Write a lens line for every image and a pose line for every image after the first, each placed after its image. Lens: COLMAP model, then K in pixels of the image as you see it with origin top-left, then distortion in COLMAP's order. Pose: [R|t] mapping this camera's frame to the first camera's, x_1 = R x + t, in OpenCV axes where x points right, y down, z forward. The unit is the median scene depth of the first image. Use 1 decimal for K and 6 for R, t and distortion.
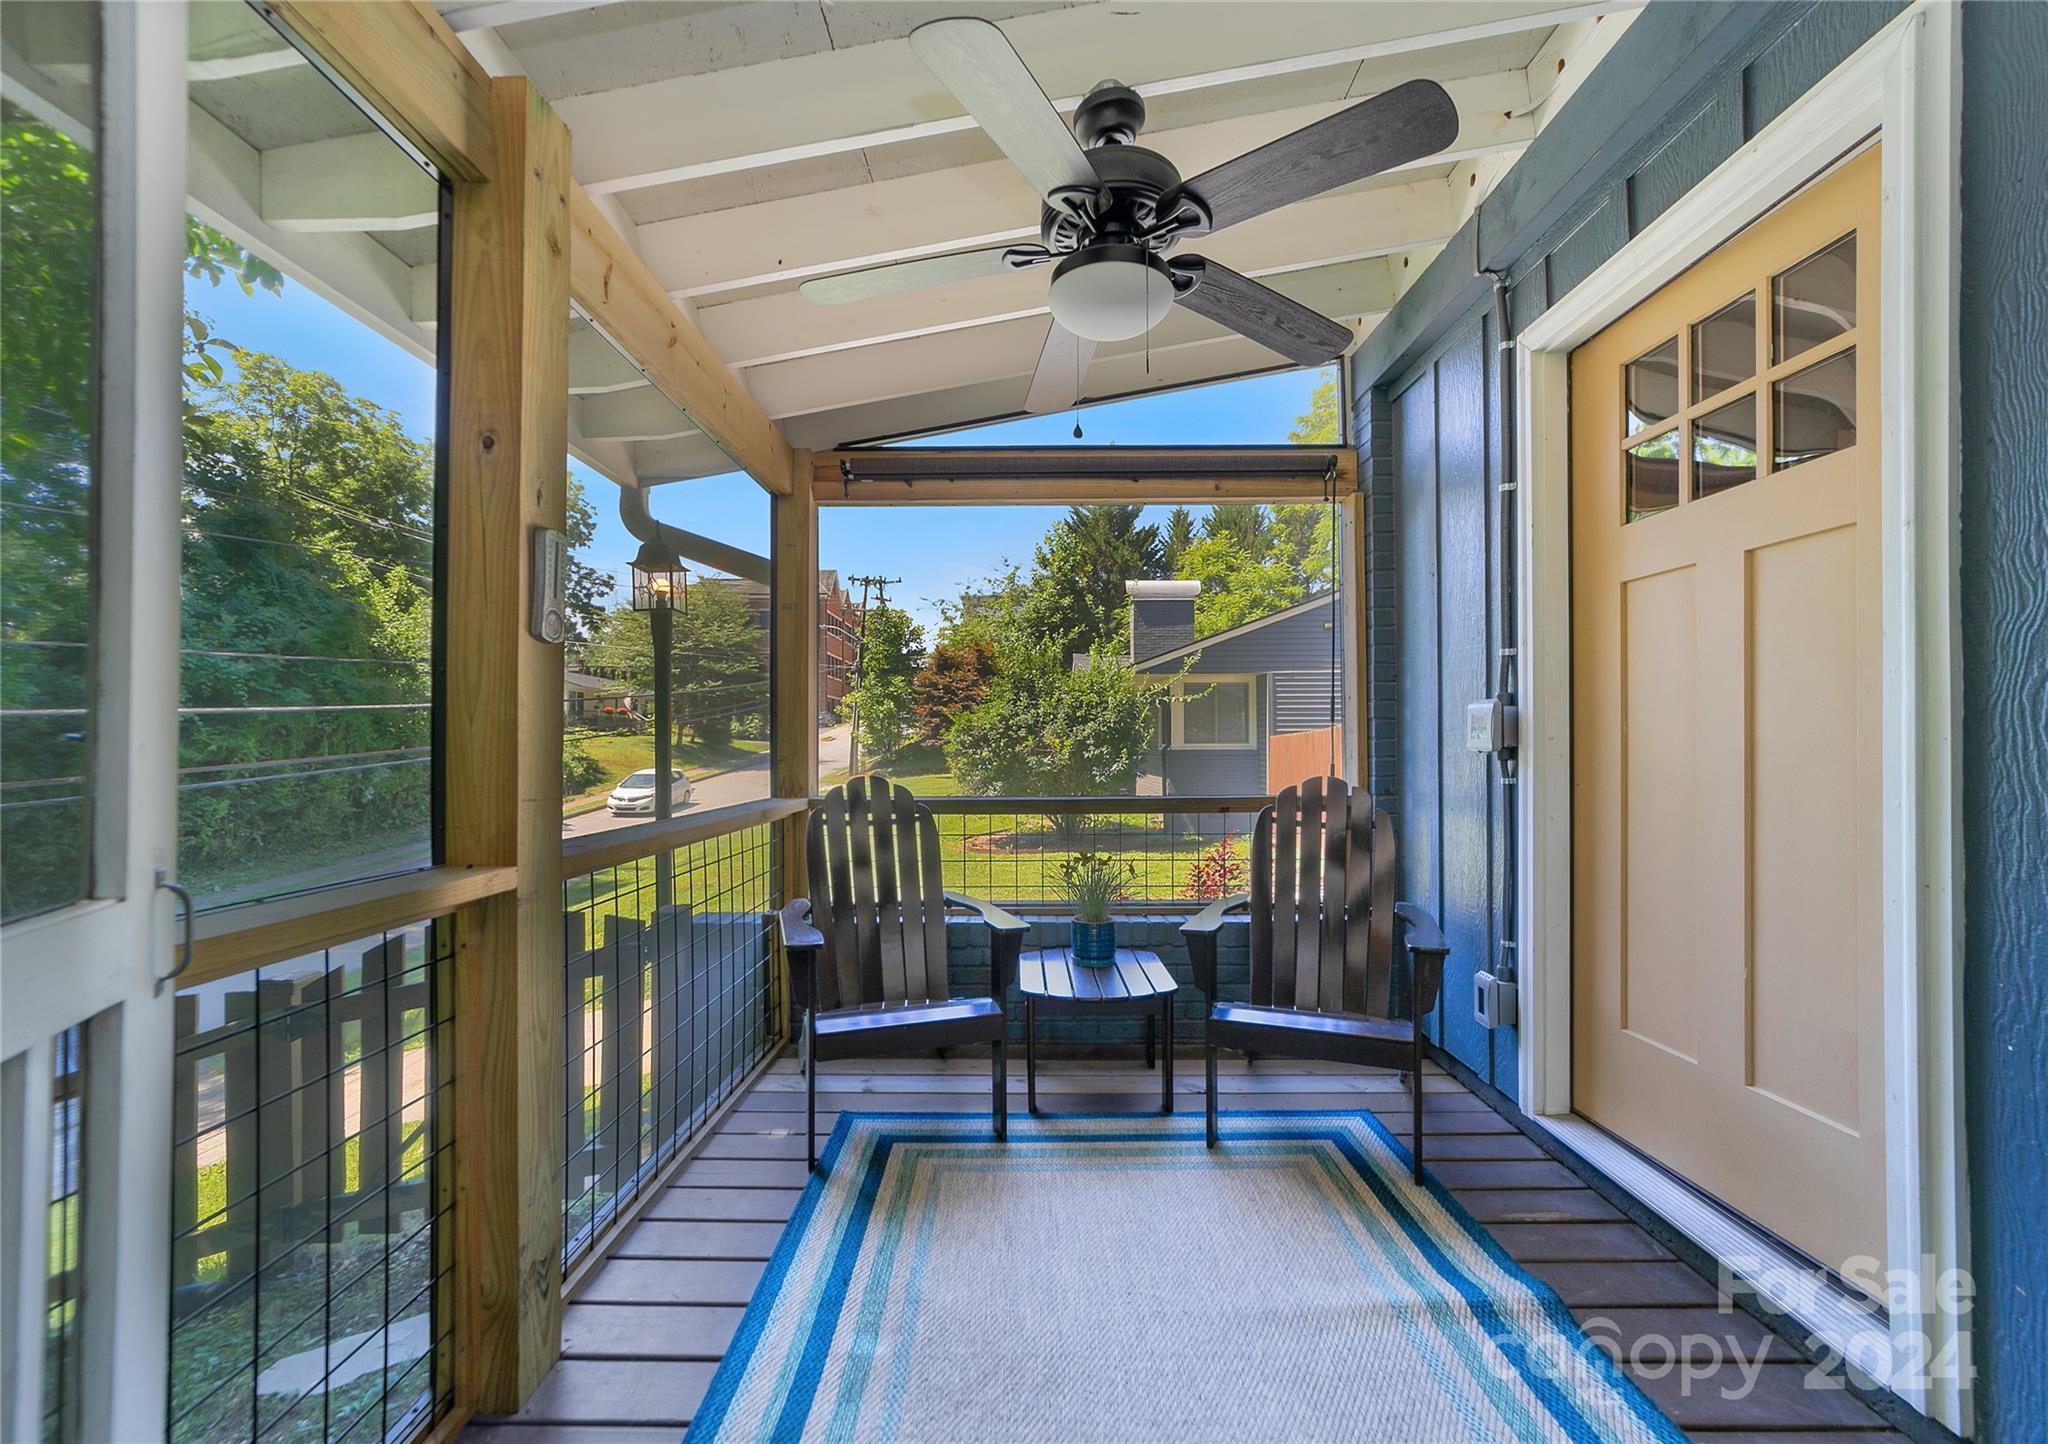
lens RADIAL K [[861.3, 0, 1024.0], [0, 861.3, 722.0], [0, 0, 1]] dist [-0.000390, -0.000042]
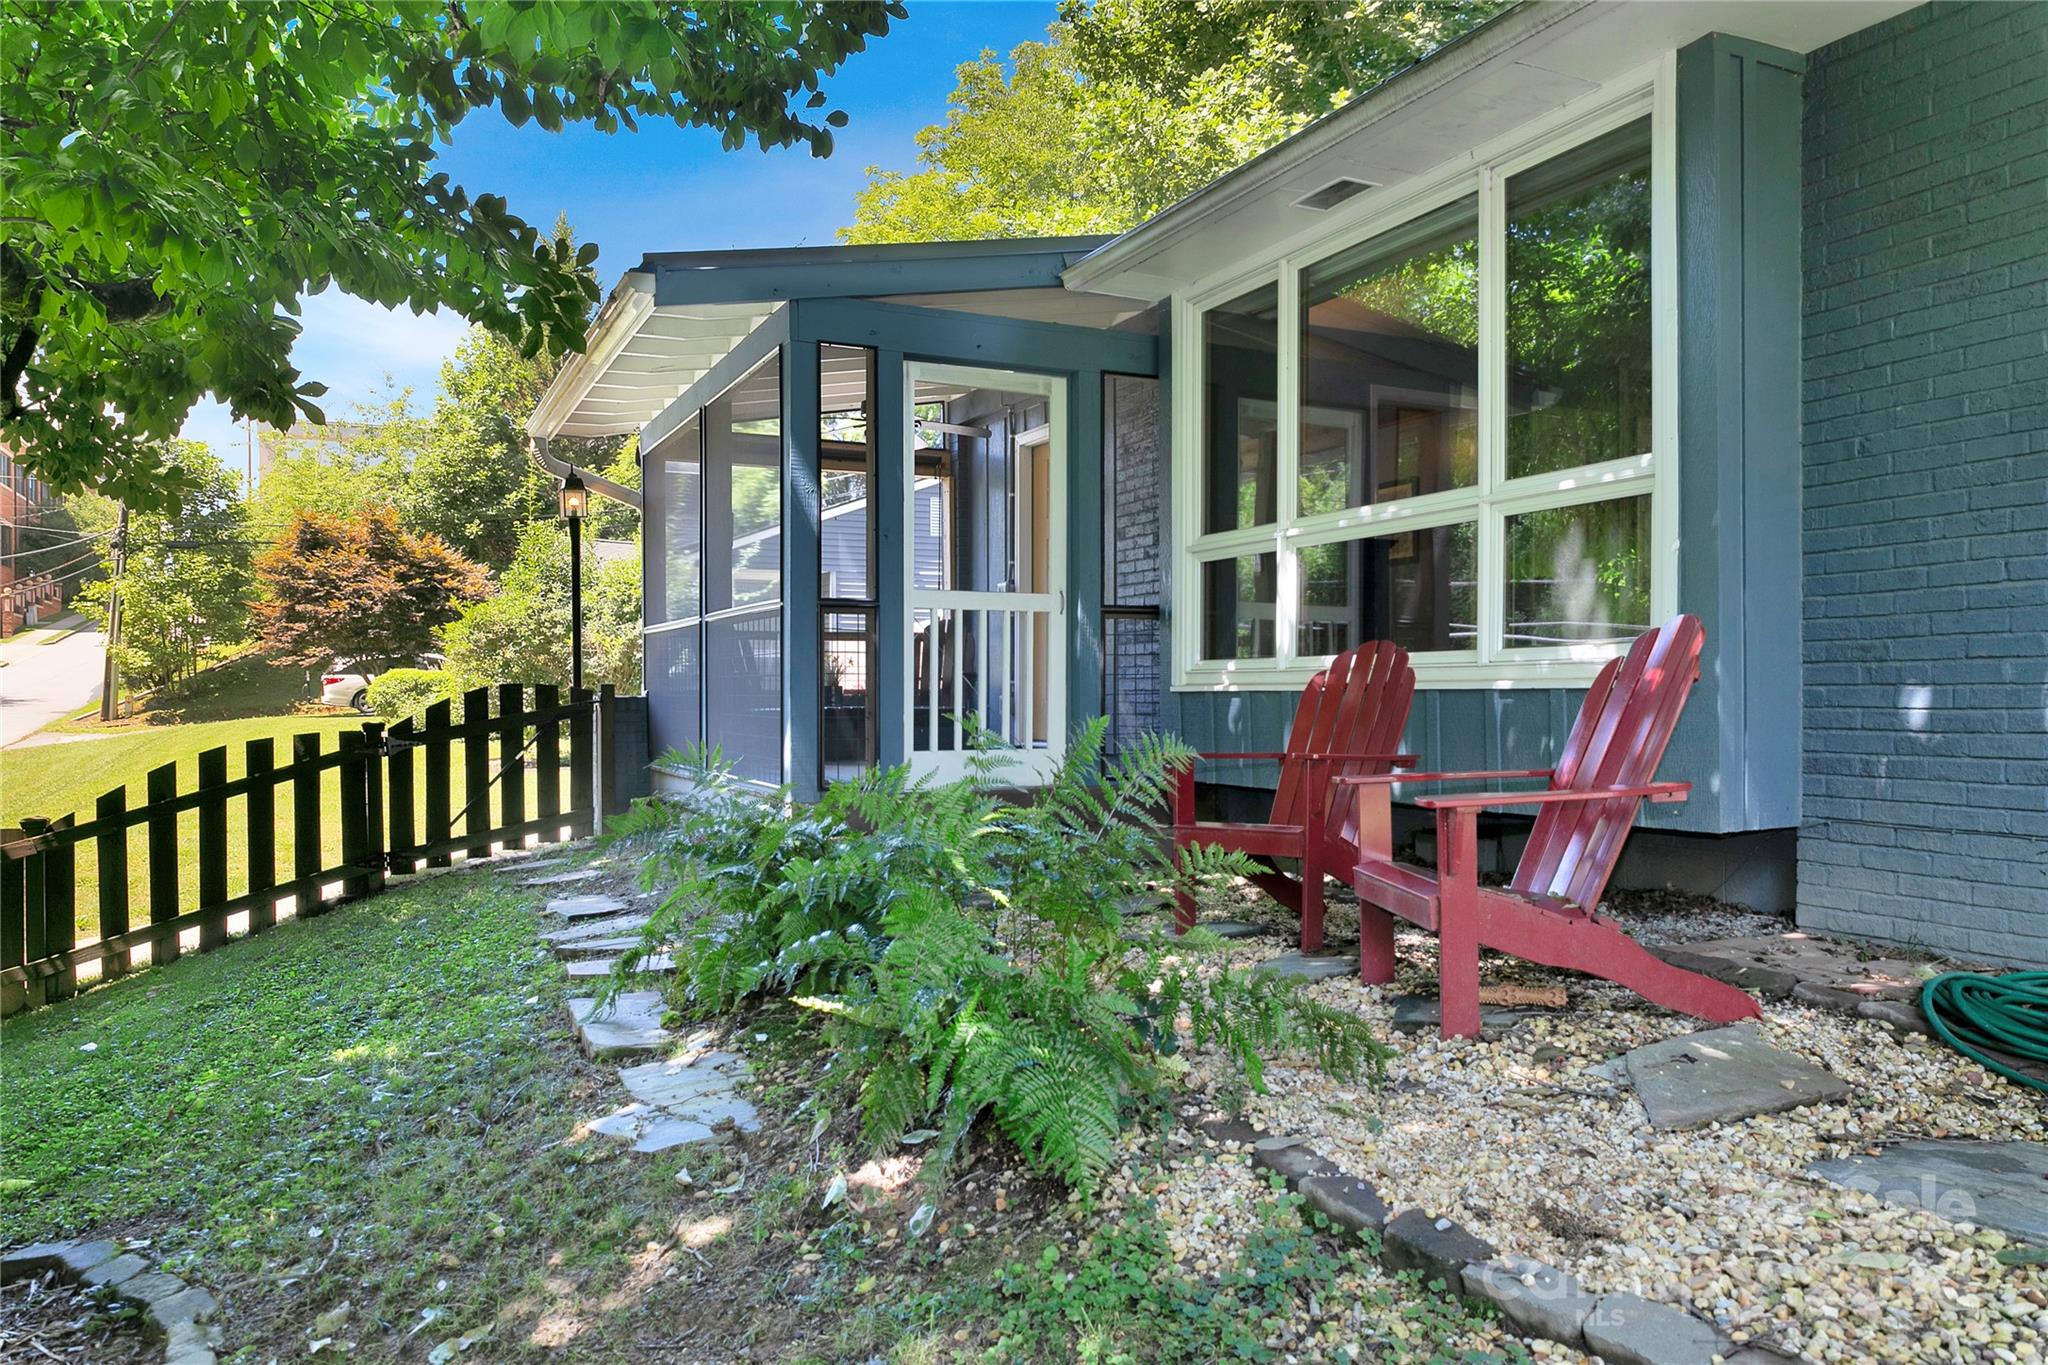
lens RADIAL K [[1386.0, 0, 1024.0], [0, 1386.0, 682.5], [0, 0, 1]] dist [0.065914, 0.000650]
pose [[0.896862, 0.001536, 0.442307, -0.083484], [-0.011471, 0.999738, 0.019786, 0.013044], [-0.442161, -0.022819, 0.896645, -0.185787]]
